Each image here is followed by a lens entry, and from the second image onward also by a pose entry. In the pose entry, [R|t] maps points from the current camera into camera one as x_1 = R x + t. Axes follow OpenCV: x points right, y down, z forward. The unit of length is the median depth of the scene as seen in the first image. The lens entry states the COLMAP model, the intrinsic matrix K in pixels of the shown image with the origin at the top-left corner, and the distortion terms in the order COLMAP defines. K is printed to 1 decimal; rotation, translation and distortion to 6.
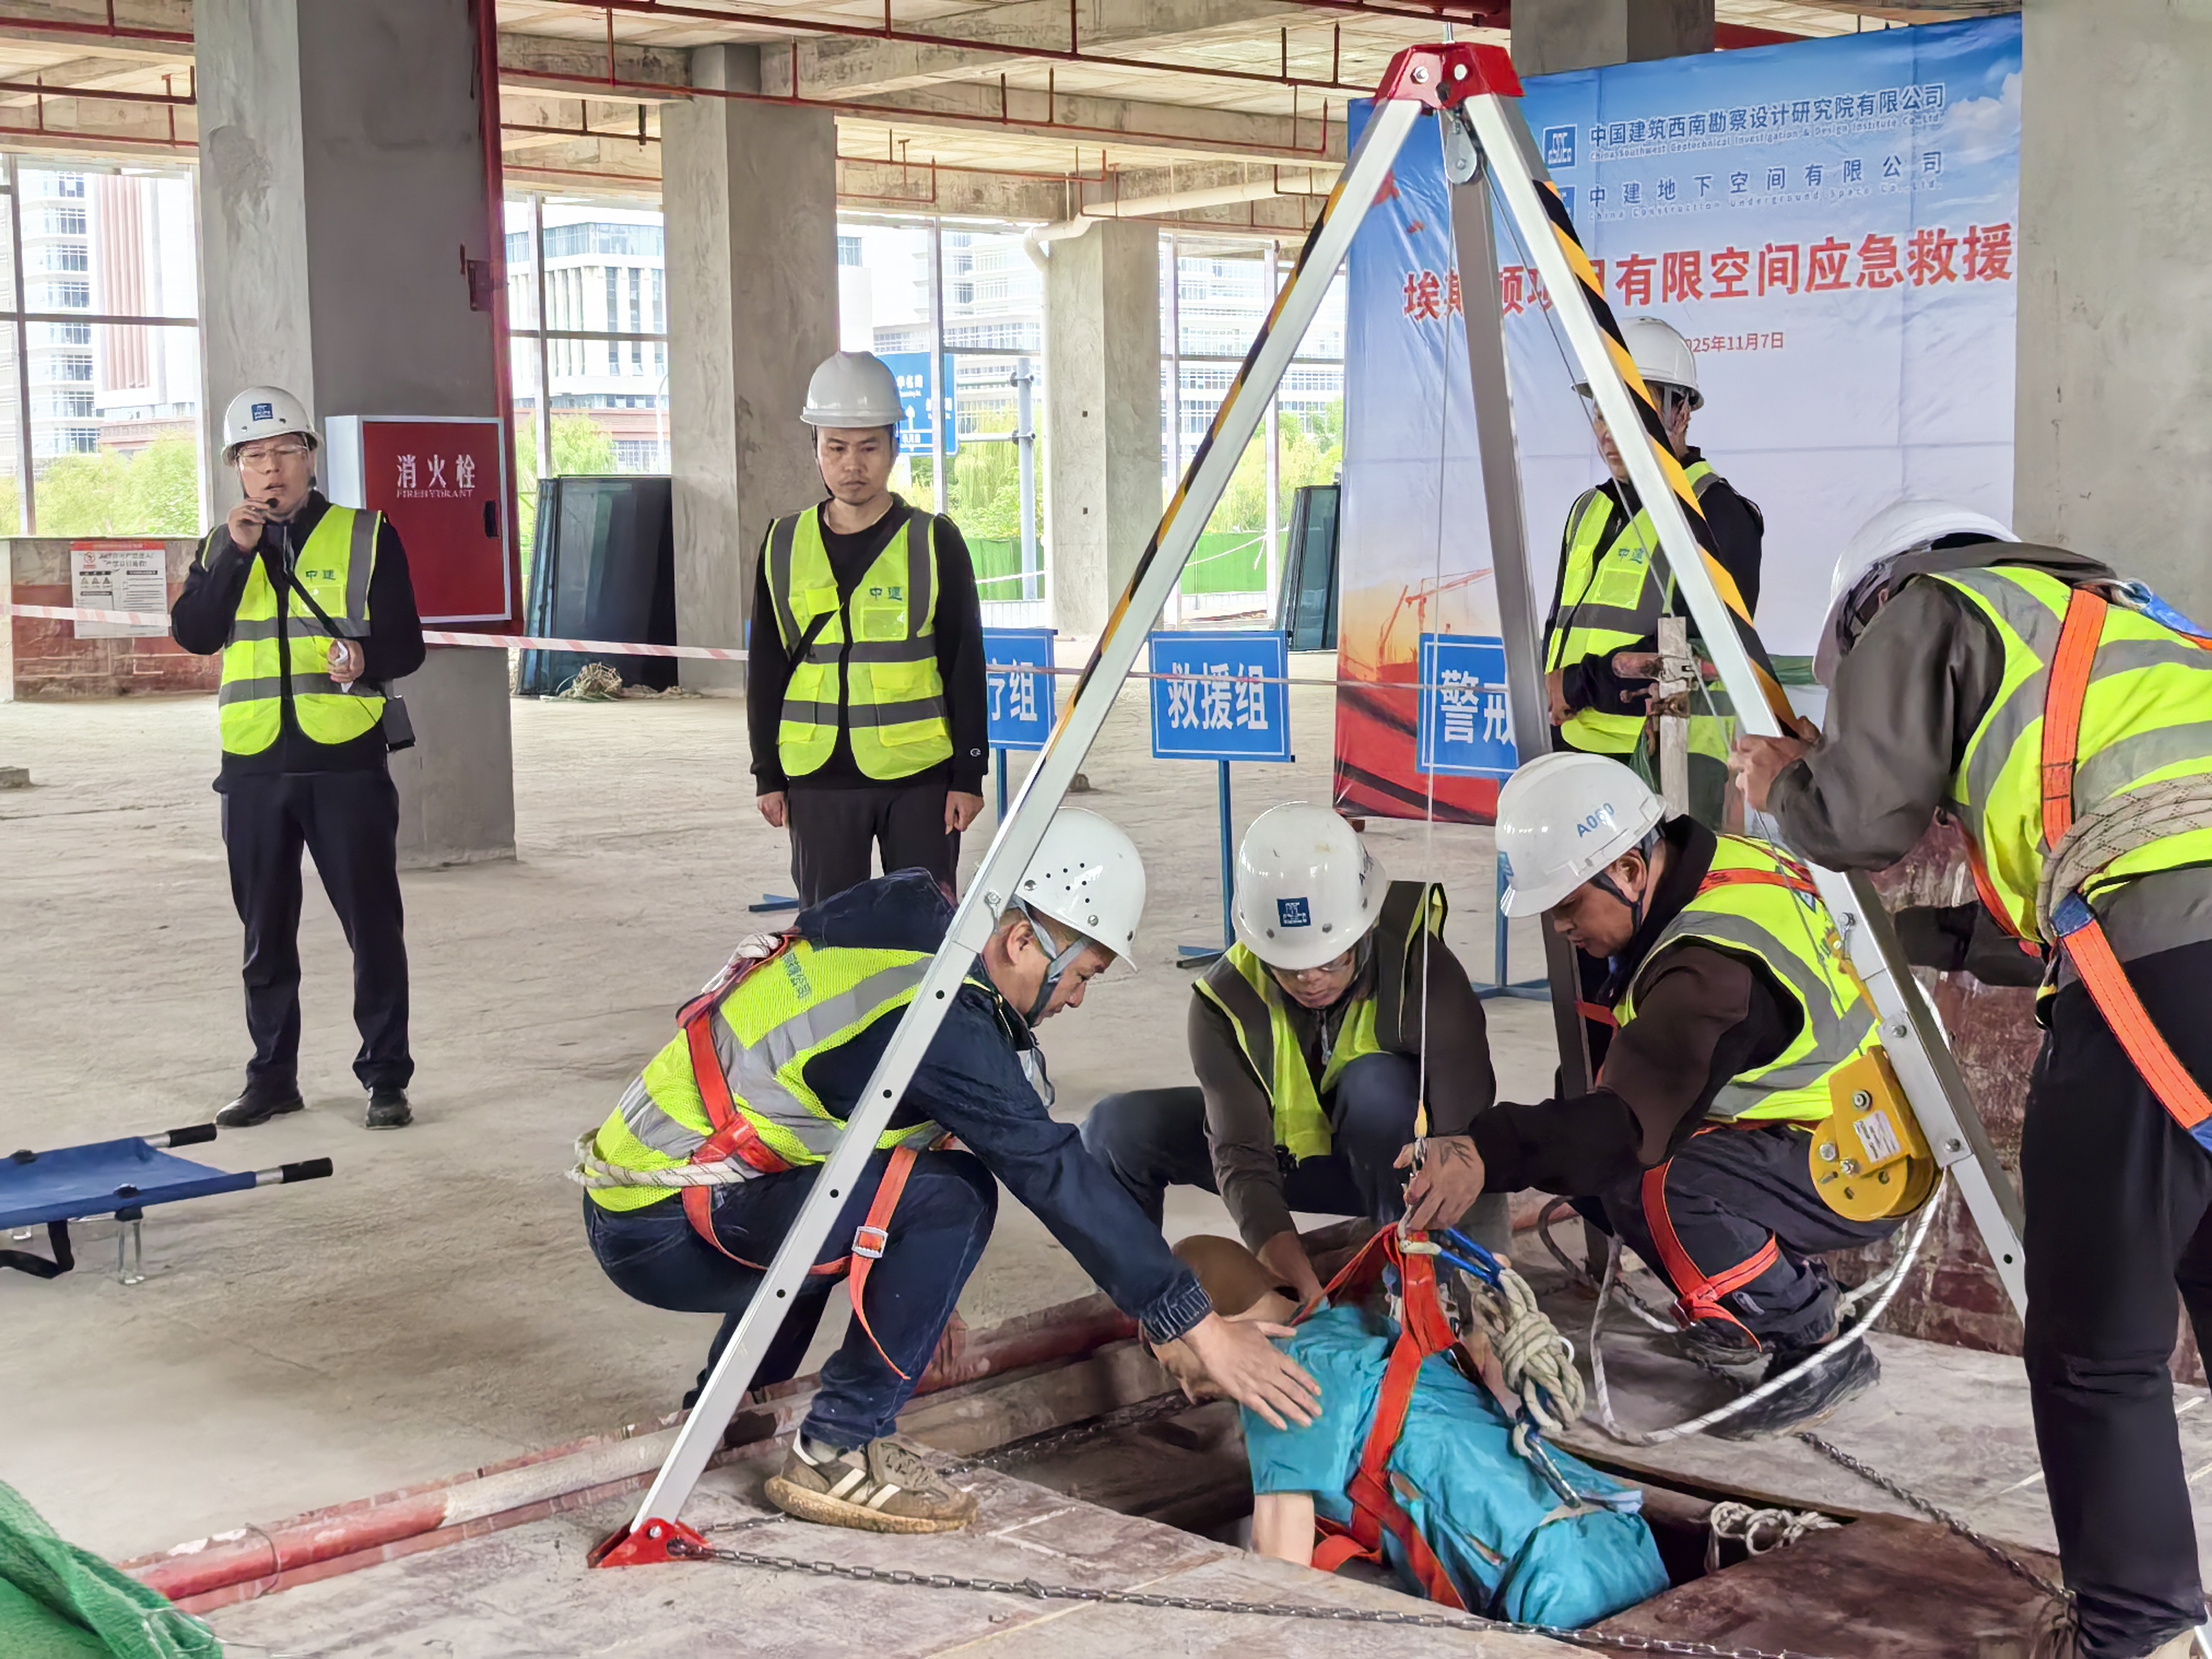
lens RADIAL K [[3155.3, 0, 1104.5], [0, 3155.3, 832.9], [0, 0, 1]] dist [0.020266, 0.000000]
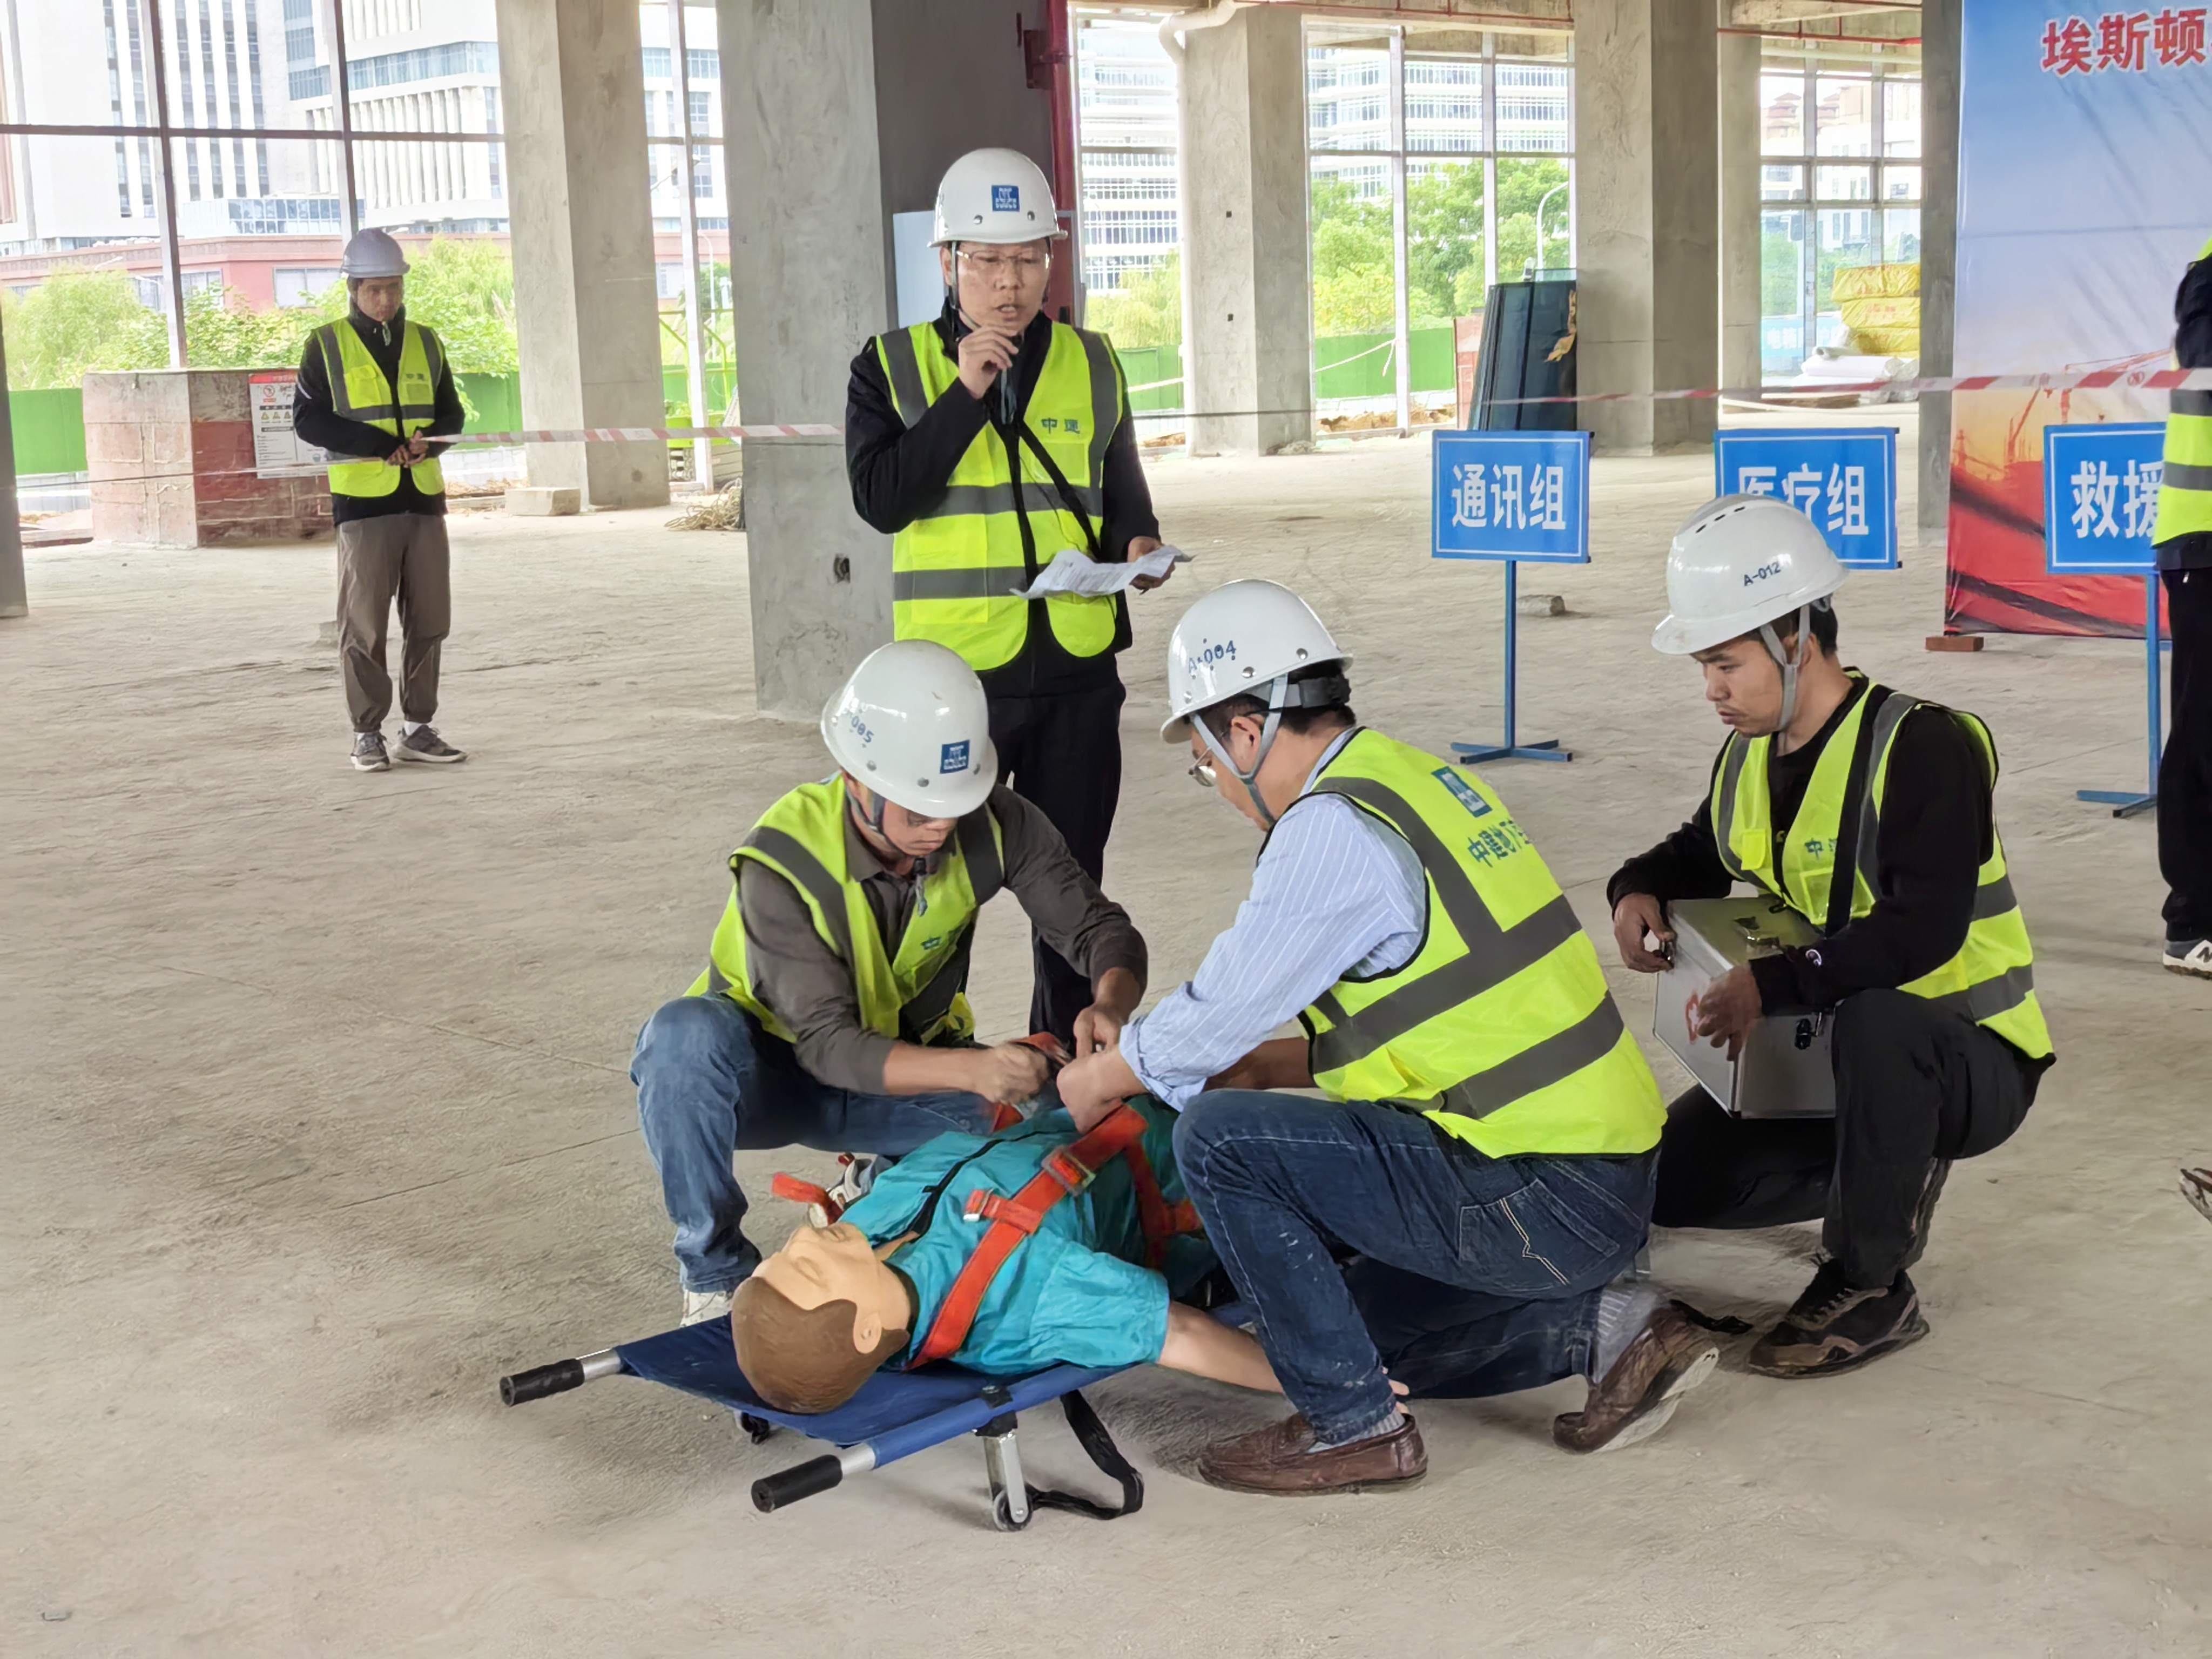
lens RADIAL K [[3155.3, 0, 1107.3], [0, 3155.3, 826.7], [0, 0, 1]] dist [0.020266, 0.000000]
pose [[0.998805, -0.031380, 0.037461, -0.114762], [0.029241, 0.997983, 0.056347, -0.004328], [-0.039154, -0.055185, 0.997708, 0.056071]]
